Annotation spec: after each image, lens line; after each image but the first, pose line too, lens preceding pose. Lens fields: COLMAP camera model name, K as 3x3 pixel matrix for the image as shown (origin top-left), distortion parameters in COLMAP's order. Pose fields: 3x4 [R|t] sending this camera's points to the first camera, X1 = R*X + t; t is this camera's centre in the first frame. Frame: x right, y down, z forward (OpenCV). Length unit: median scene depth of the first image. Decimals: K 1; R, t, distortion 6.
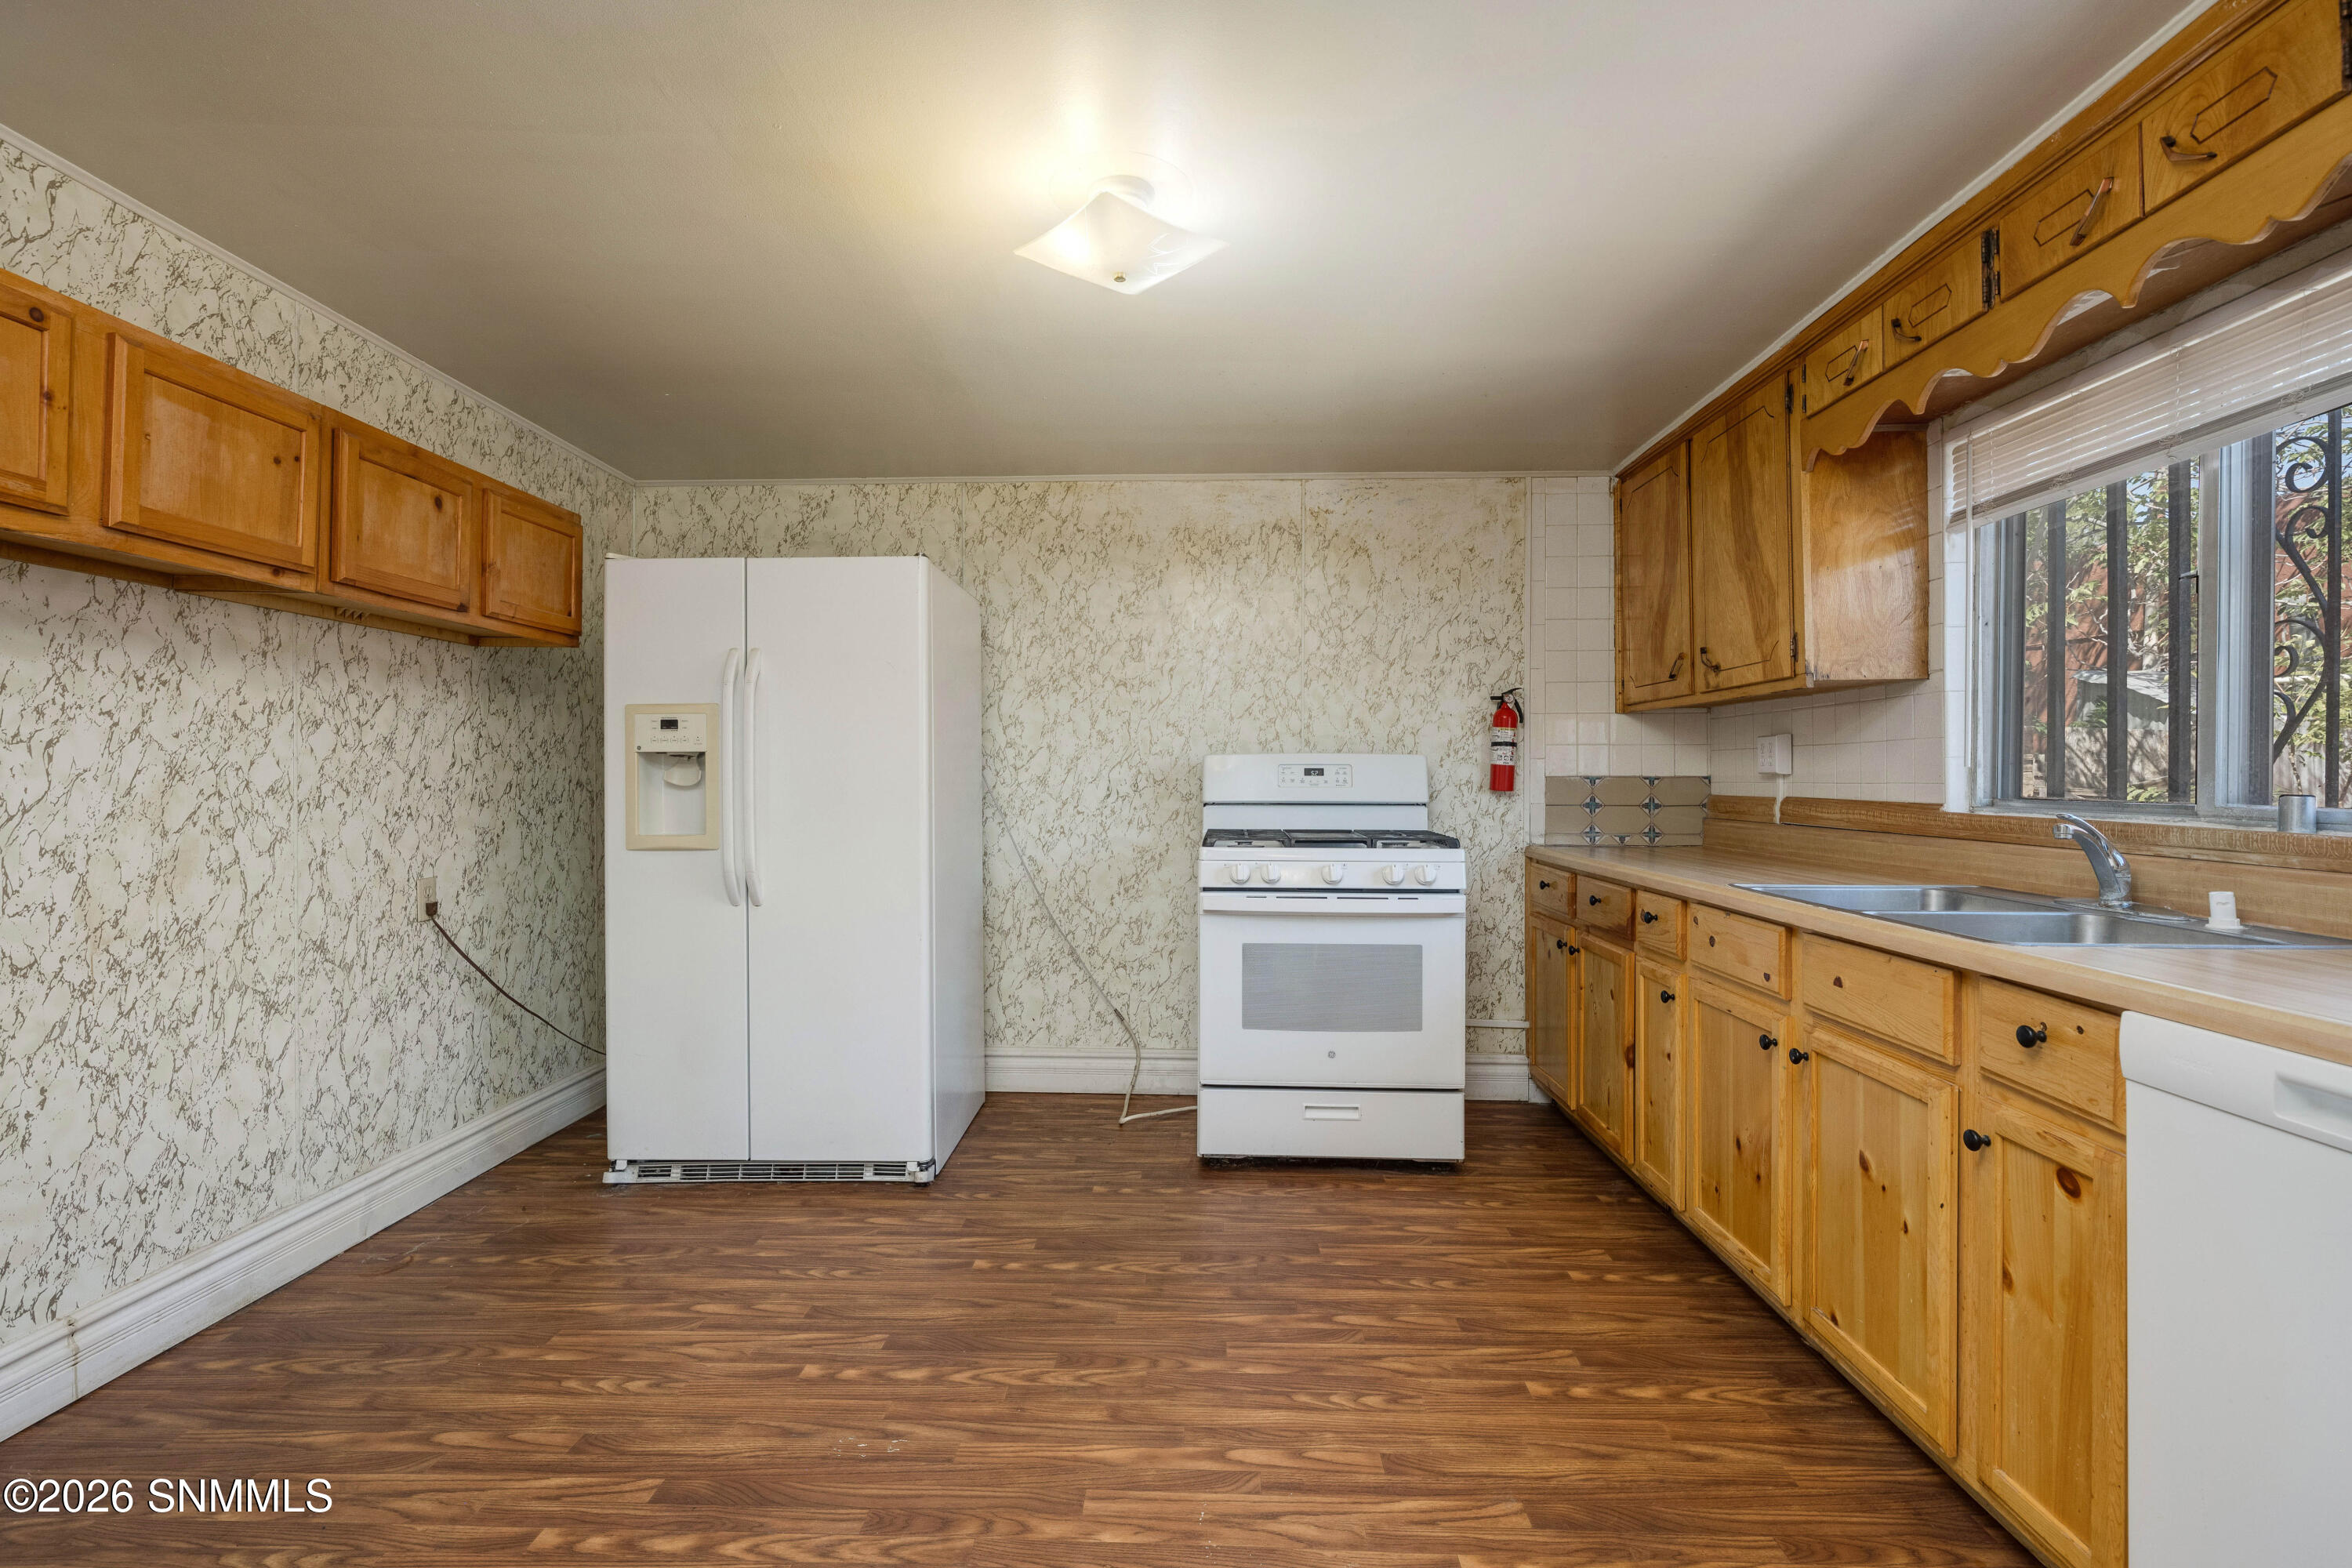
lens RADIAL K [[1071.2, 0, 1167.6], [0, 1071.2, 776.0], [0, 0, 1]] dist [-0.003111, -0.000298]
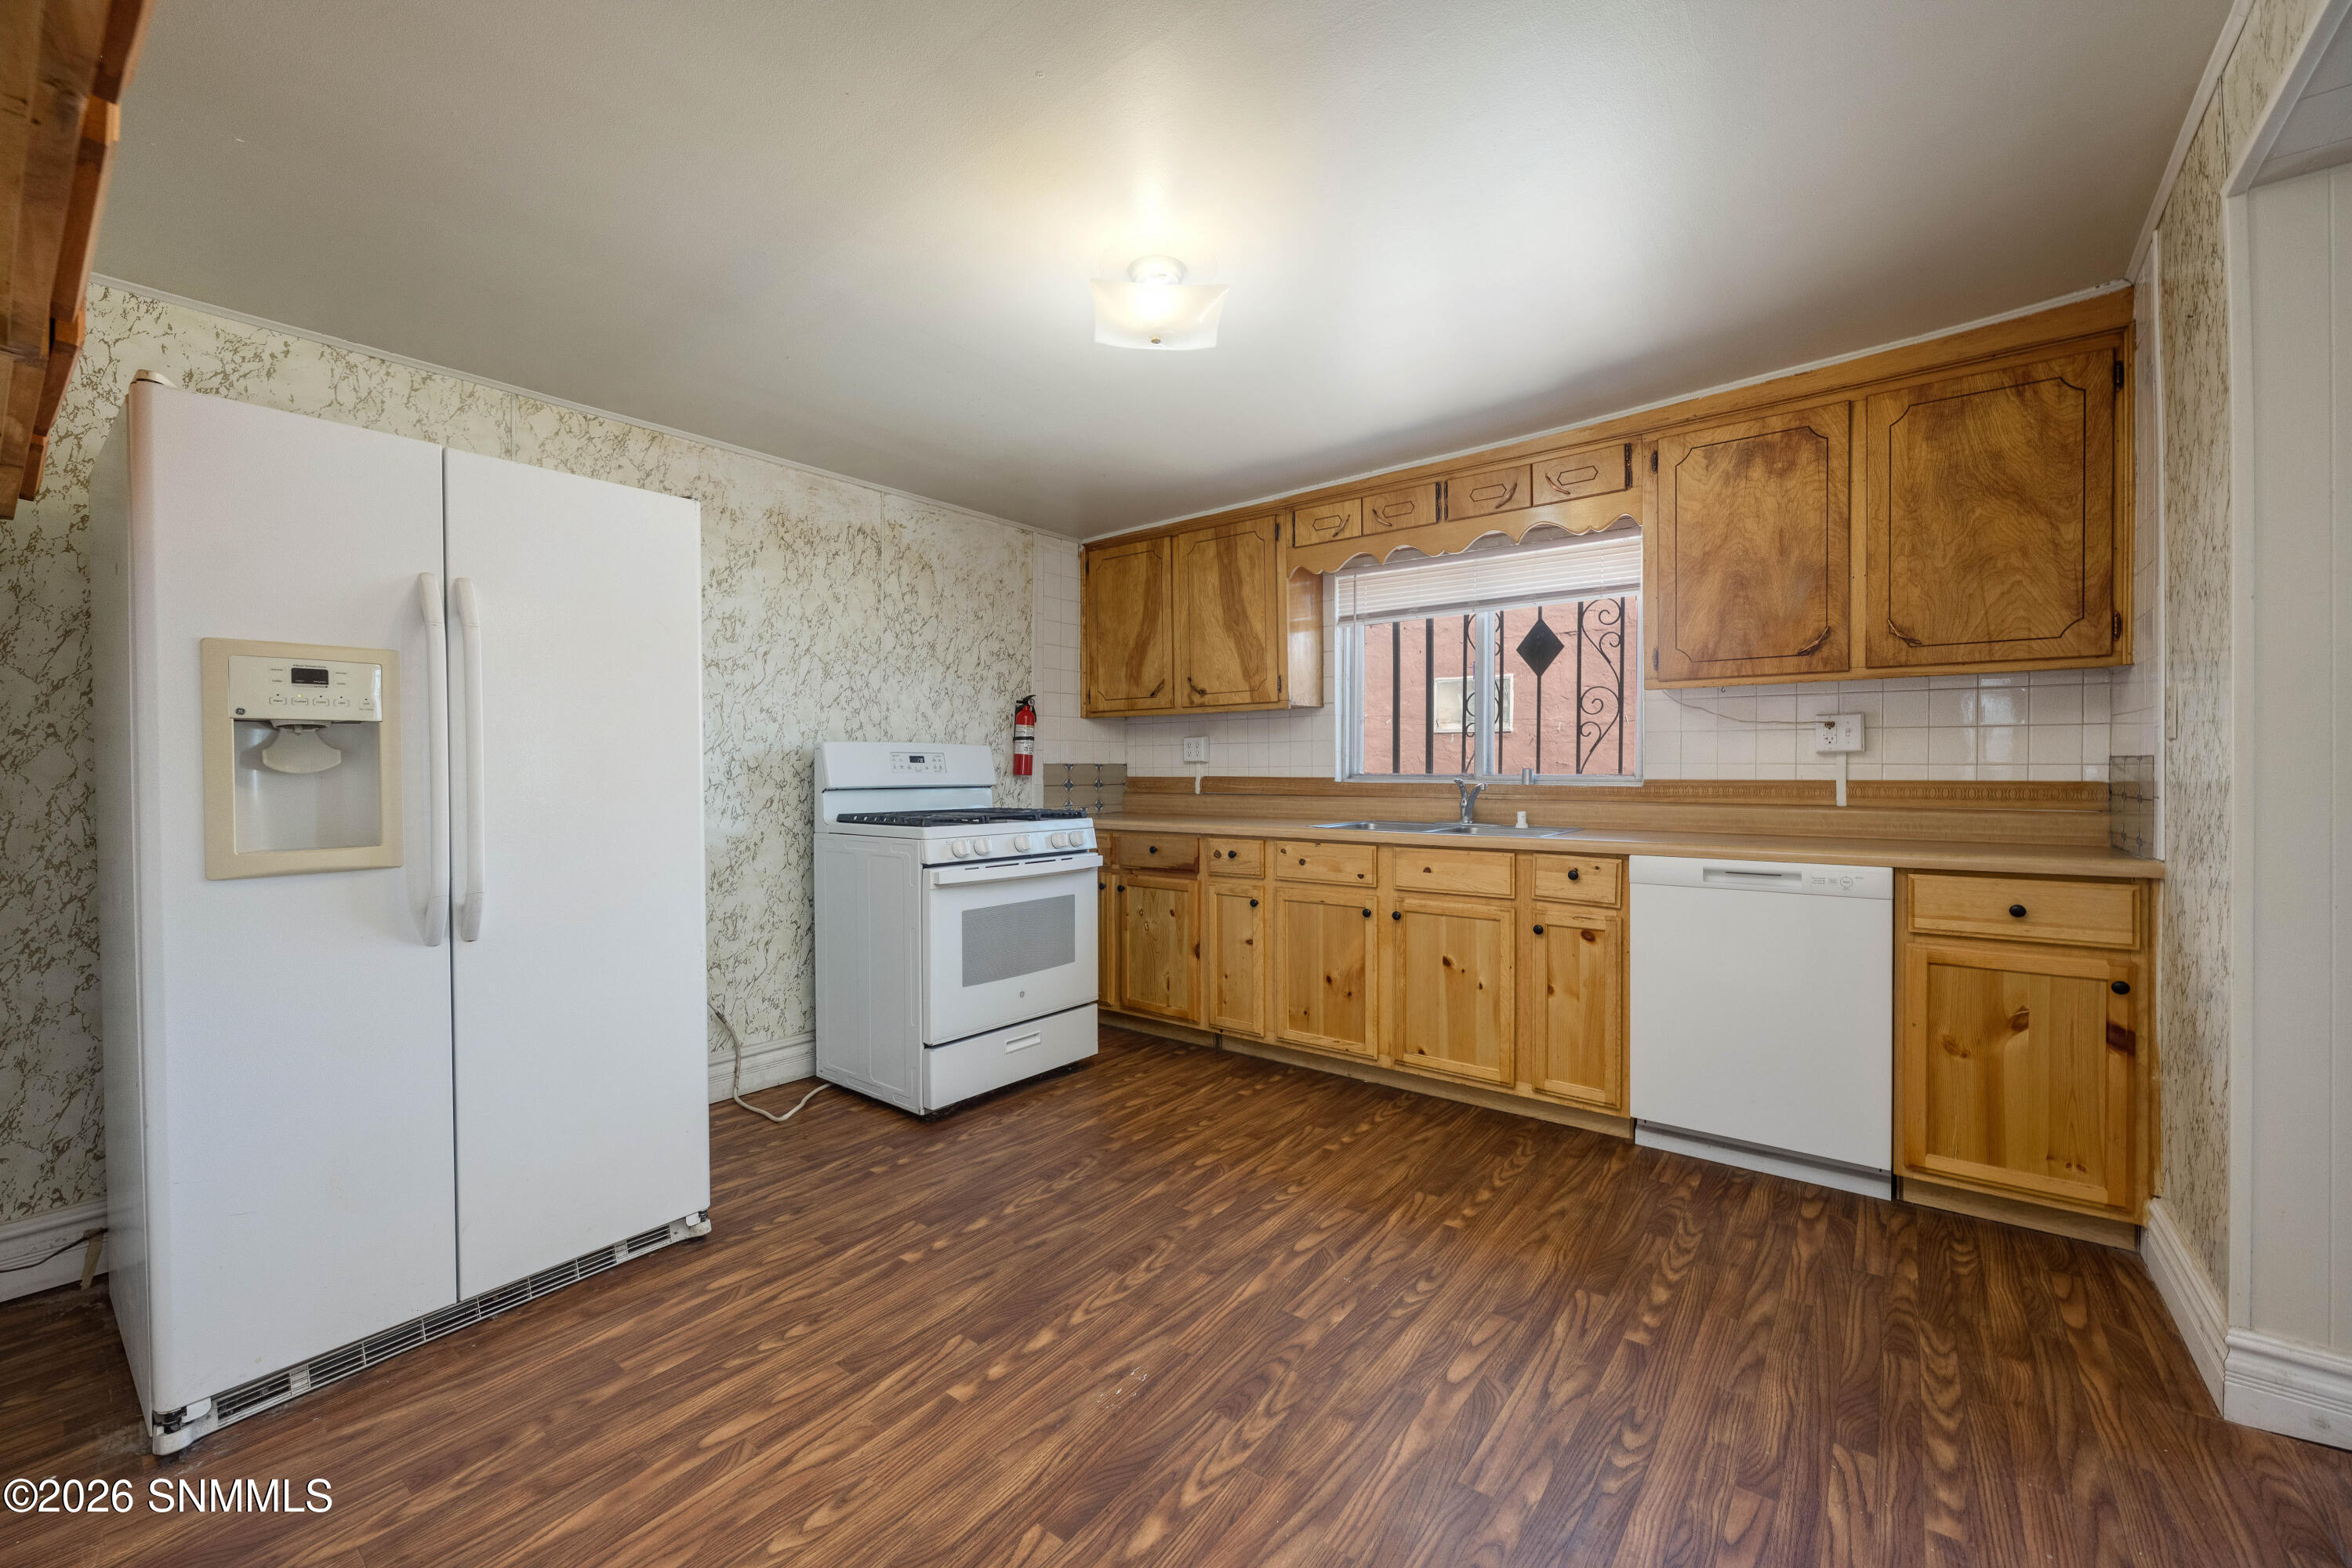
lens RADIAL K [[934.9, 0, 1171.4], [0, 934.9, 775.7], [0, 0, 1]] dist [-0.002357, -0.000117]
pose [[0.587762, -0.009062, 0.808983, -0.592620], [0.004493, 0.999958, 0.007937, 0.008145], [-0.809021, -0.001030, 0.587778, 0.250534]]
